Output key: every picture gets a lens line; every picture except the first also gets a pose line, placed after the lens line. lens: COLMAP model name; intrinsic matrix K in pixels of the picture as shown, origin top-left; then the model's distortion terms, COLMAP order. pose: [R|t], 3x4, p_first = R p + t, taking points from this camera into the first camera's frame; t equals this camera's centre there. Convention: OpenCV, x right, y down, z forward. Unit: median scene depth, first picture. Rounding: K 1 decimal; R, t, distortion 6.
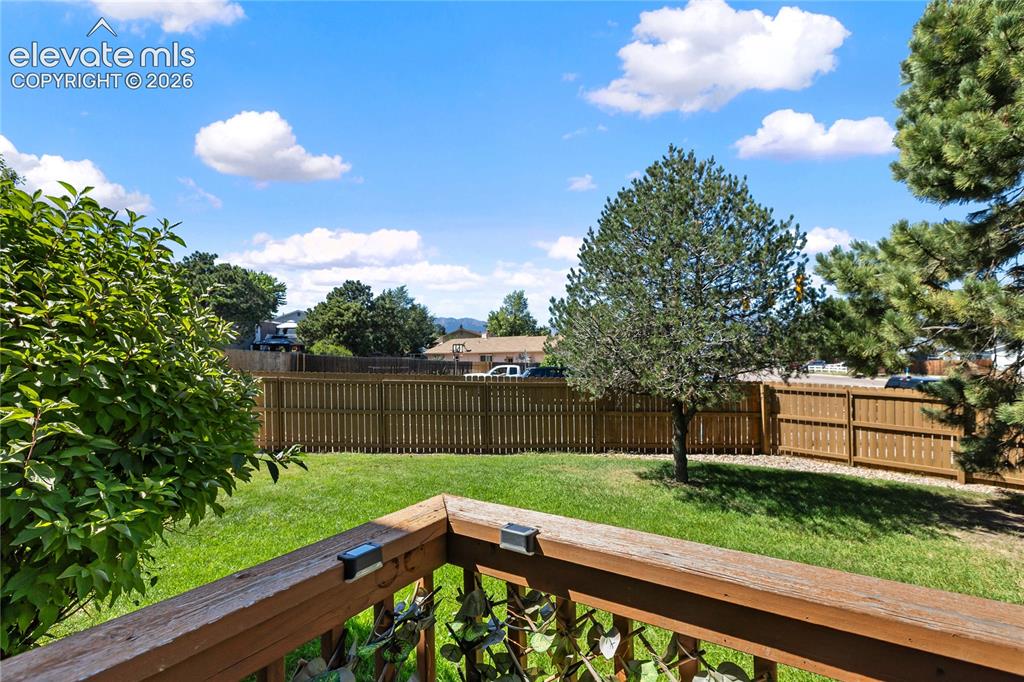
lens RADIAL K [[486.7, 0, 512.0], [0, 486.7, 341.0], [0, 0, 1]] dist [0.000598, -0.000023]
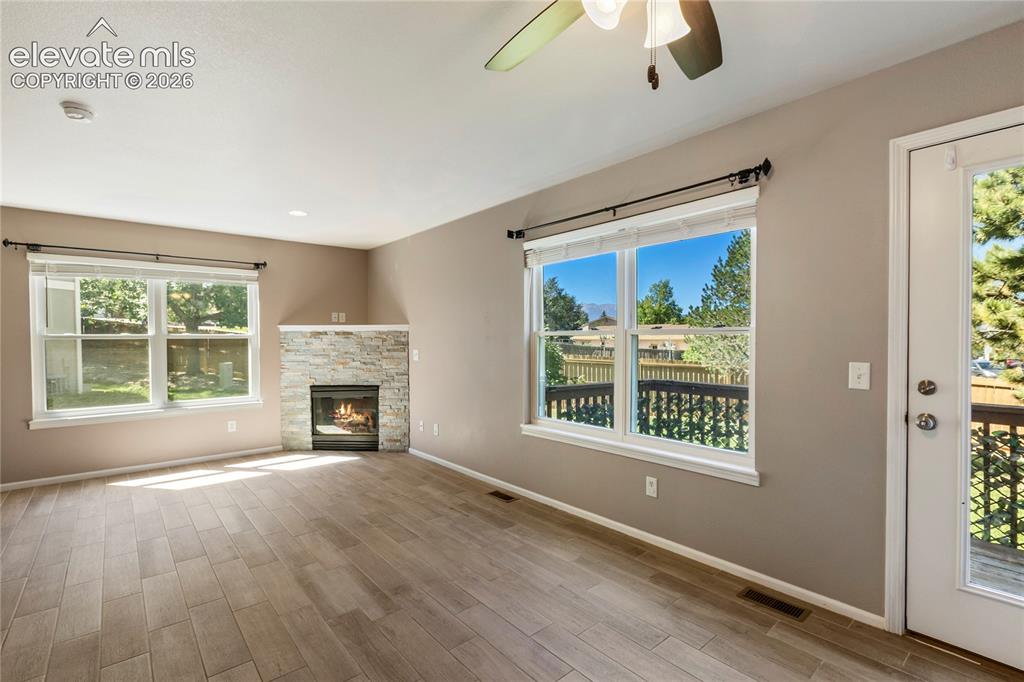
lens RADIAL K [[469.3, 0, 510.2], [0, 469.3, 345.3], [0, 0, 1]] dist [0.001591, 0.000008]
pose [[0.955101, 0.020490, -0.295572, -0.002553], [-0.008985, 0.999150, 0.040230, -0.002876], [0.296145, -0.035768, 0.954473, -0.077112]]
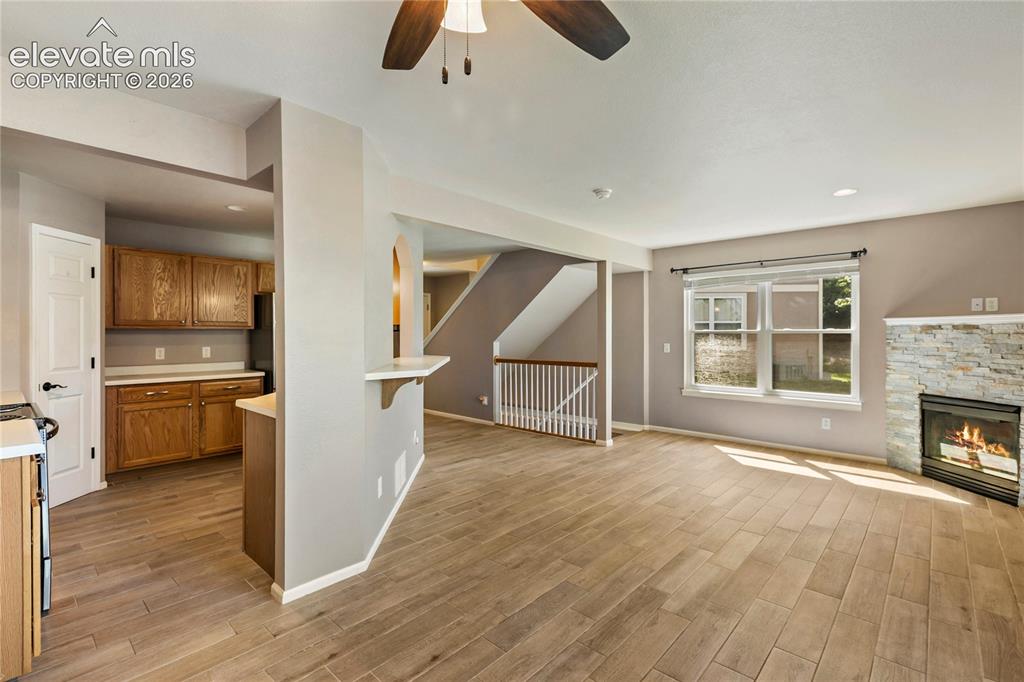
lens RADIAL K [[468.4, 0, 509.7], [0, 468.4, 340.5], [0, 0, 1]] dist [0.002112, -0.000010]
pose [[-0.169761, 0.033552, -0.984914, 0.016885], [0.023945, 0.999266, 0.029914, -0.002859], [0.985194, -0.018506, -0.170439, -0.049283]]
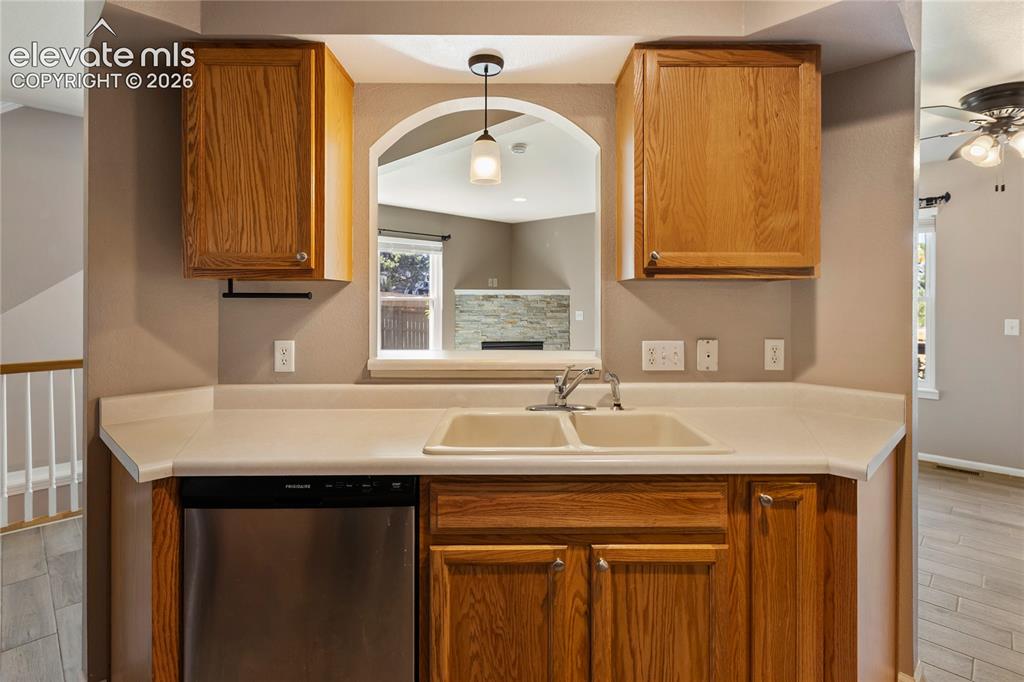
lens RADIAL K [[508.8, 0, 513.8], [0, 508.8, 299.2], [0, 0, 1]] dist [0.001017, 0.000321]
pose [[0.977390, 0.020603, -0.210437, -0.038773], [-0.015837, 0.999579, 0.024307, -0.003539], [0.210849, -0.020425, 0.977305, -0.114513]]
